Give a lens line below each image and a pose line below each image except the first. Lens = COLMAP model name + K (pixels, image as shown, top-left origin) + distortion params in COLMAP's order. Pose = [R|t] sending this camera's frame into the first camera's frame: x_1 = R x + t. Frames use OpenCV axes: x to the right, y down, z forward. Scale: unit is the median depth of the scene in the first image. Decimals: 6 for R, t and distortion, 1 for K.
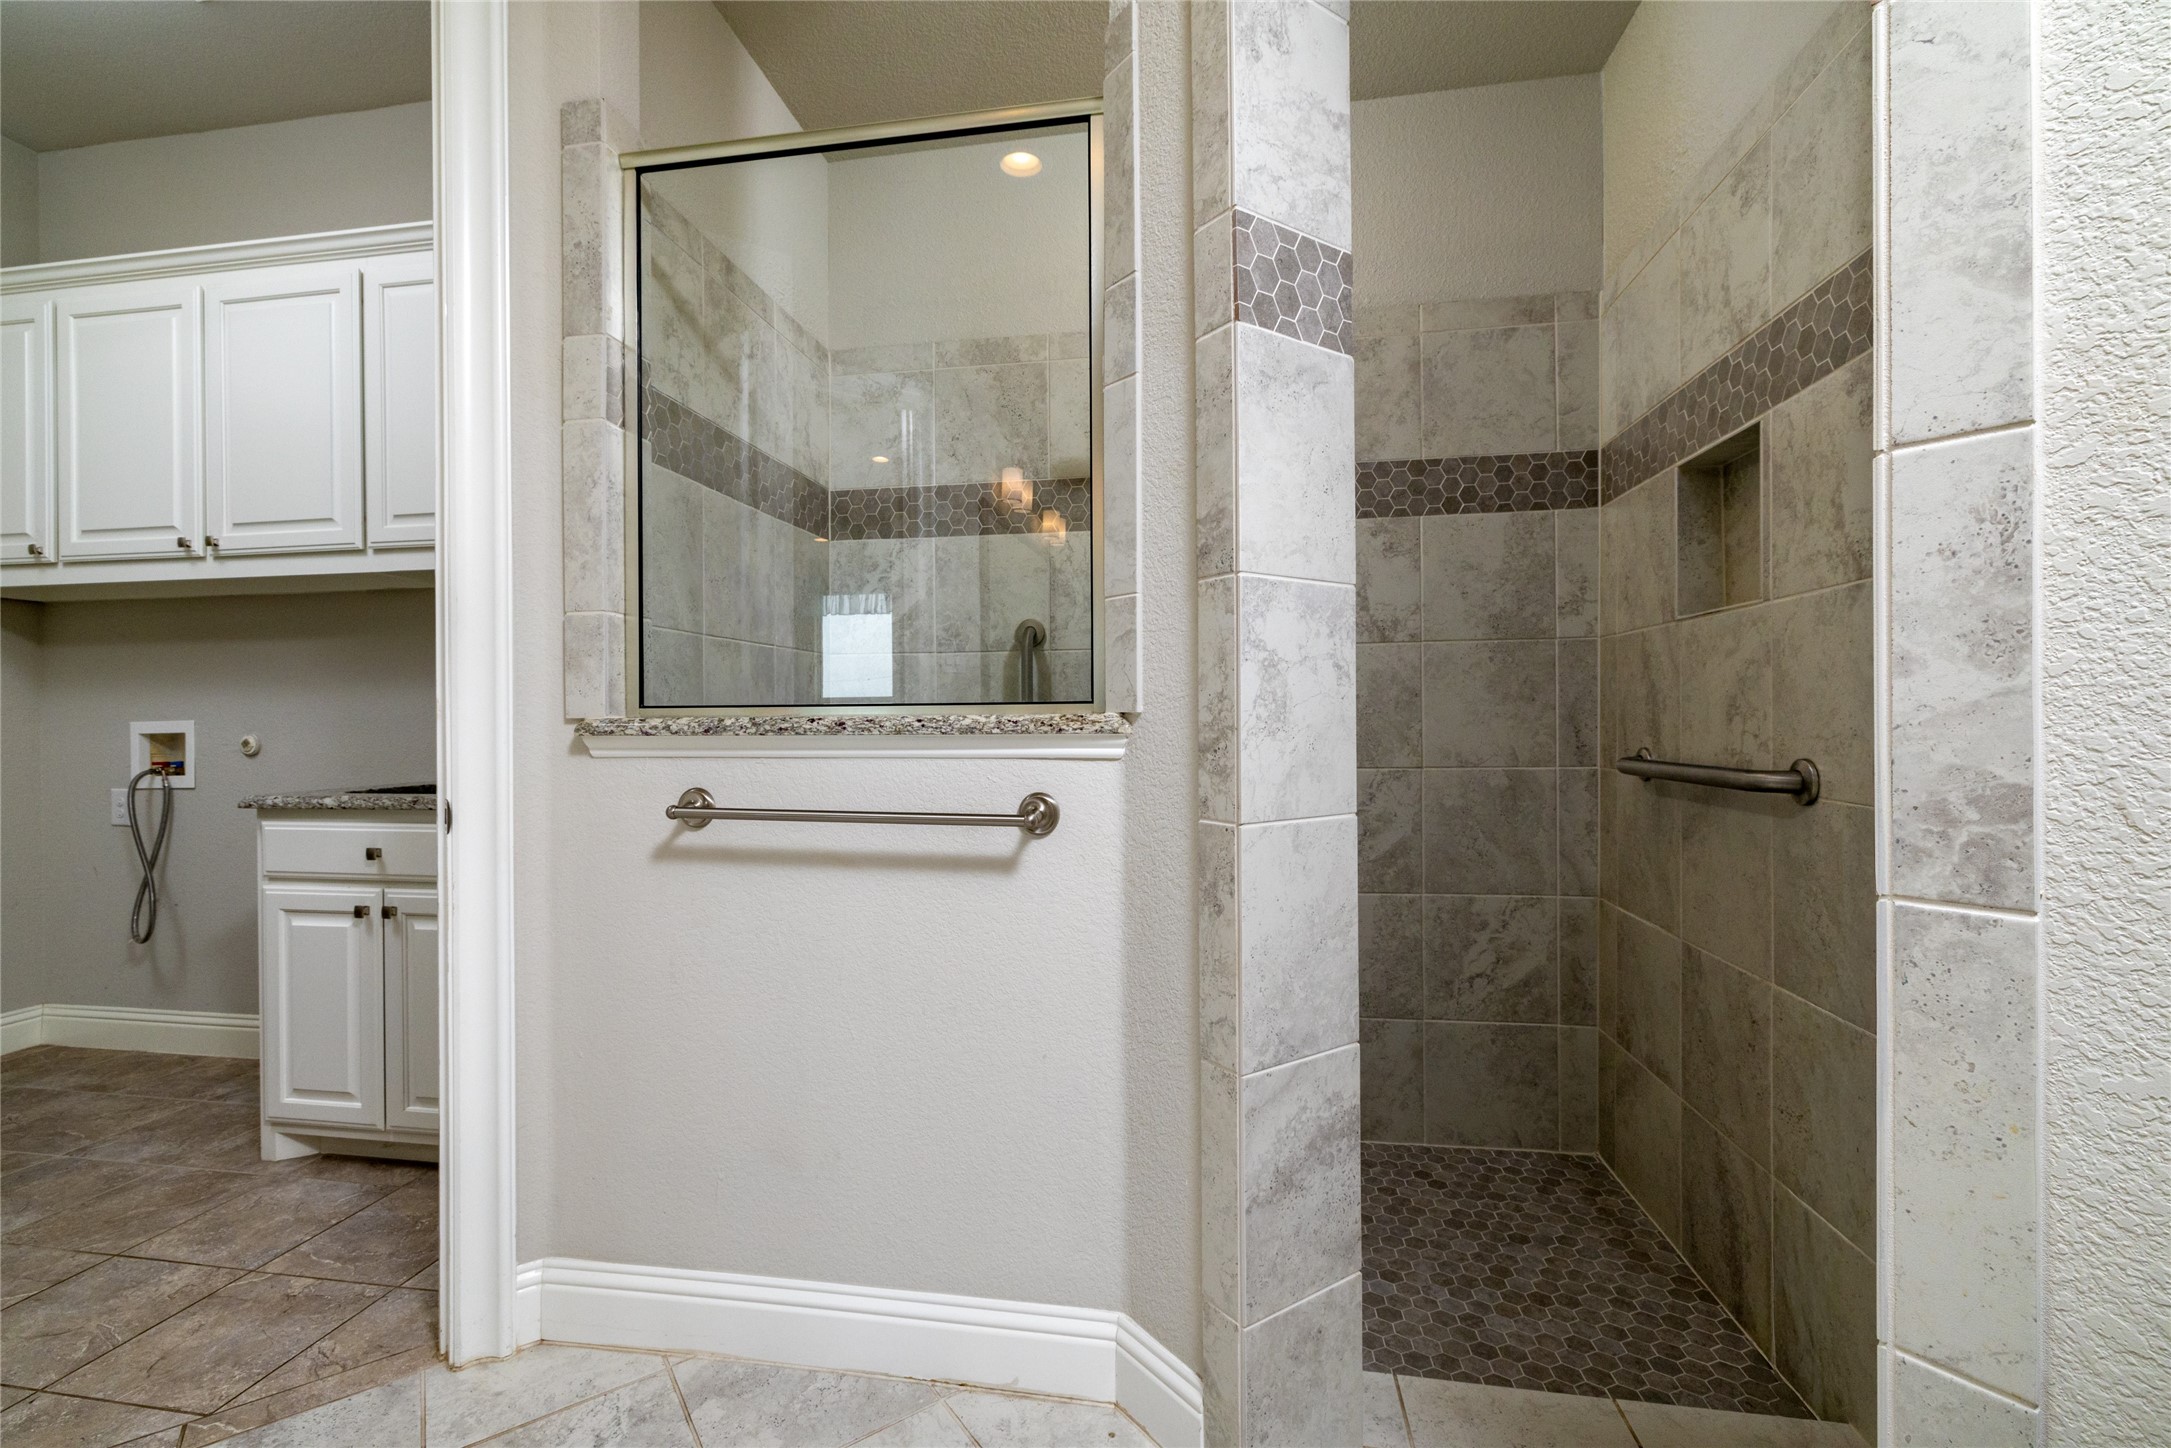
lens RADIAL K [[921.9, 0, 1084.1], [0, 921.9, 727.8], [0, 0, 1]] dist [-0.005910, 0.001516]
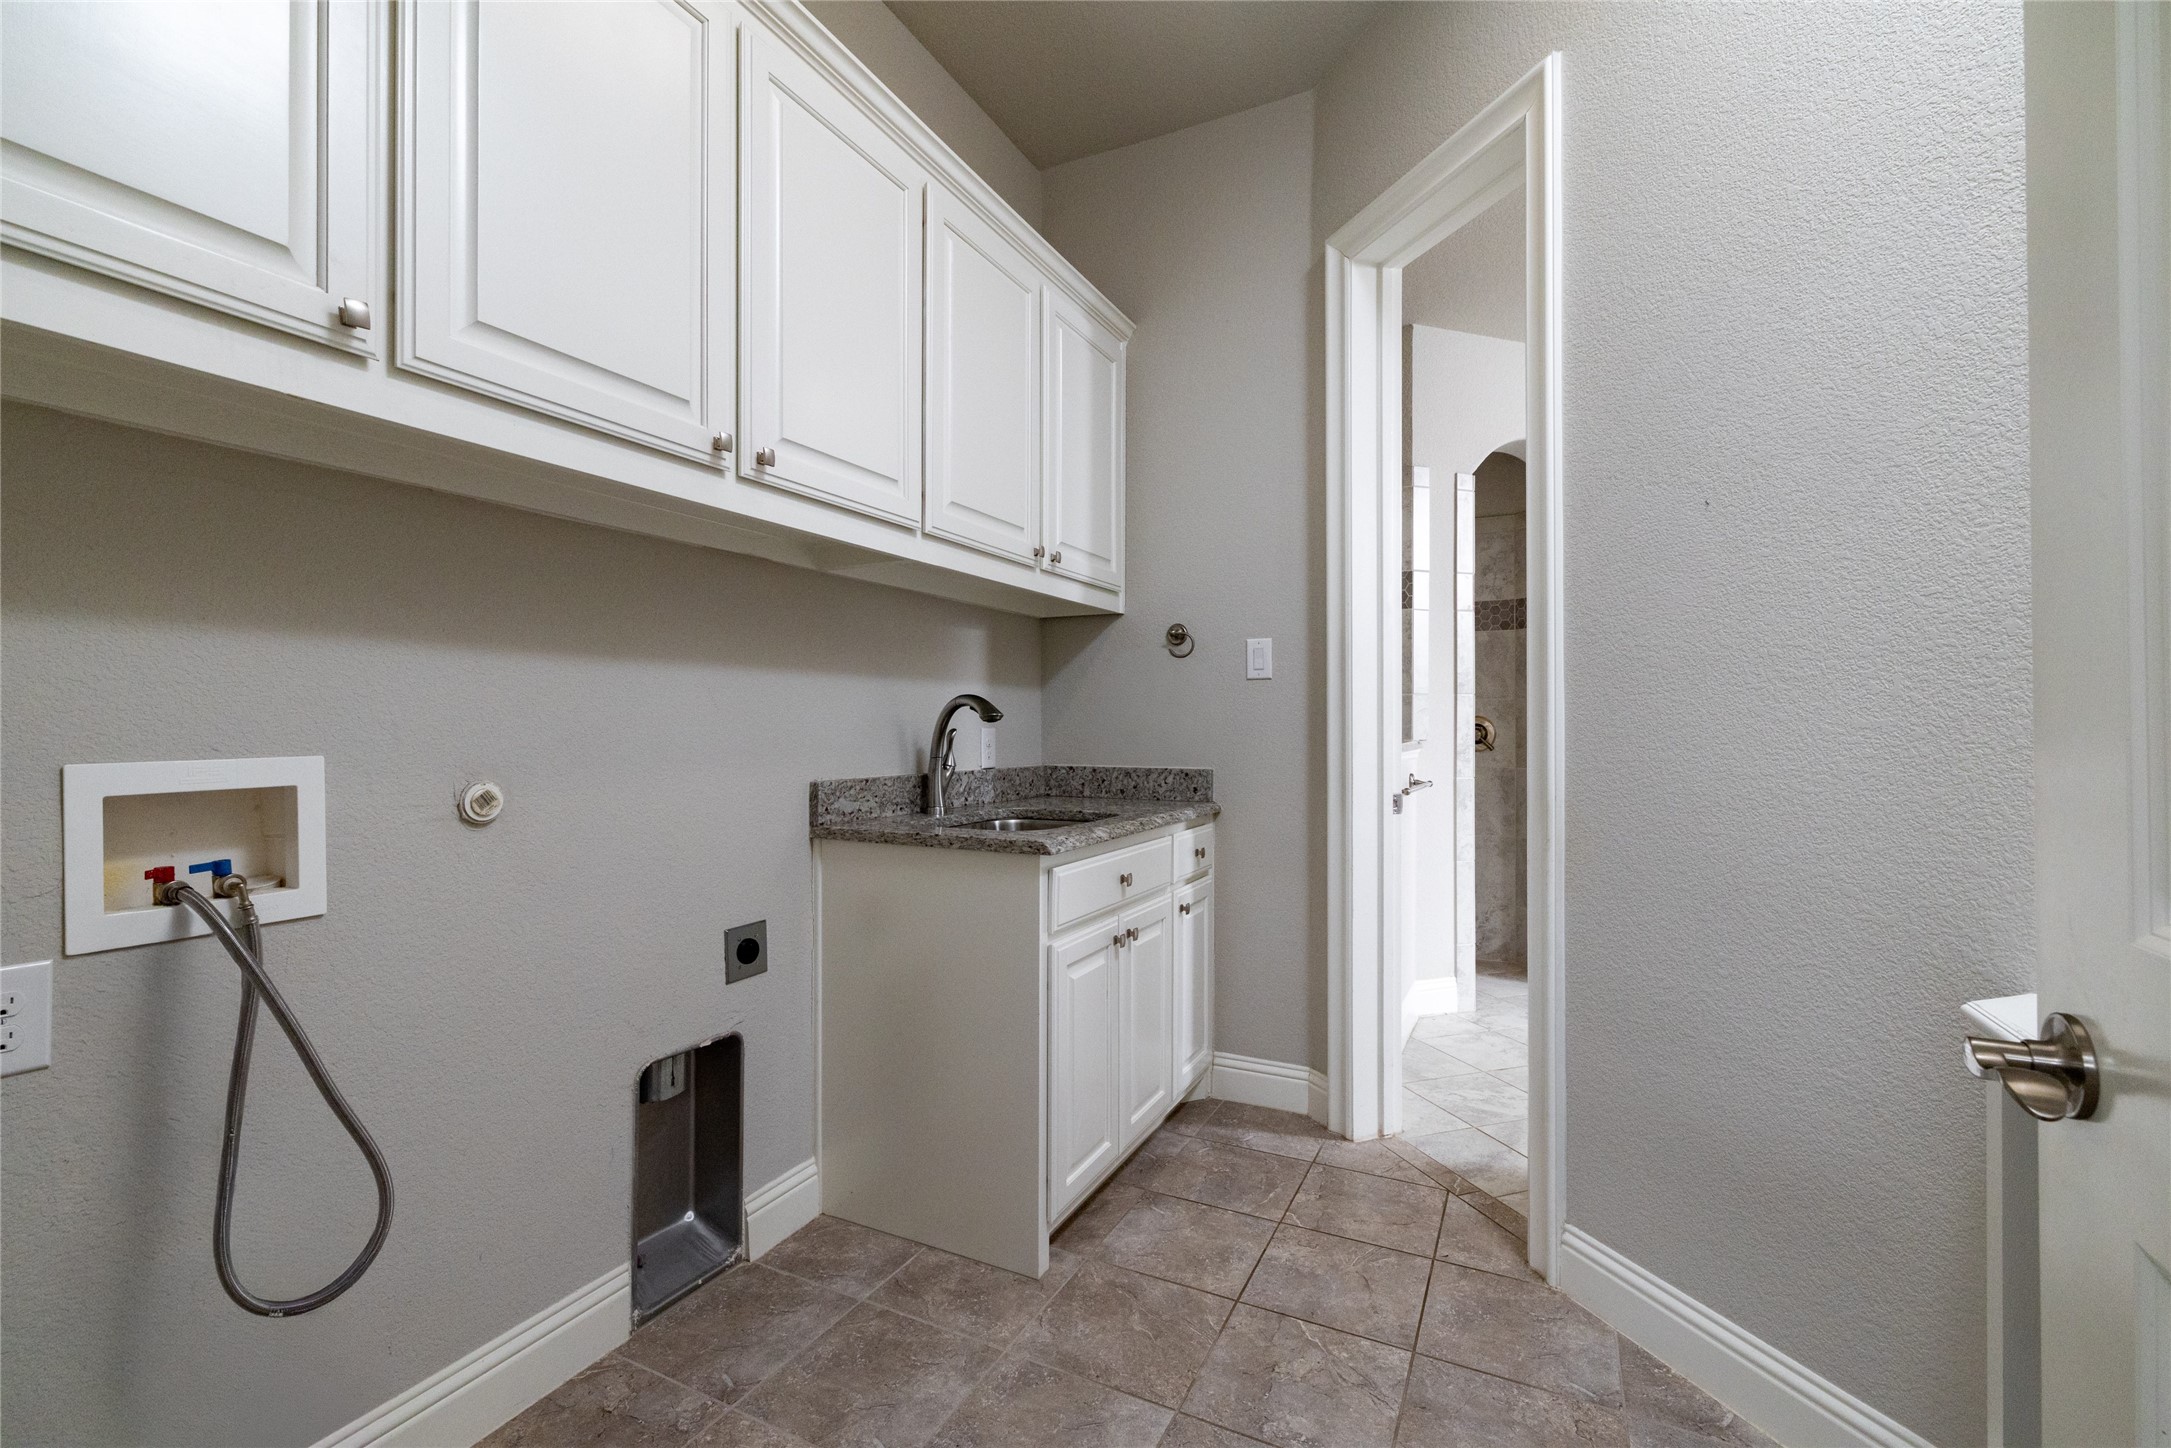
lens RADIAL K [[921.9, 0, 1086.2], [0, 921.9, 722.7], [0, 0, 1]] dist [-0.005910, 0.001516]
pose [[0.303524, 0.011347, 0.952756, -1.809537], [0.007613, 0.999868, -0.014333, -0.020919], [-0.952793, 0.011604, 0.303397, 0.754142]]
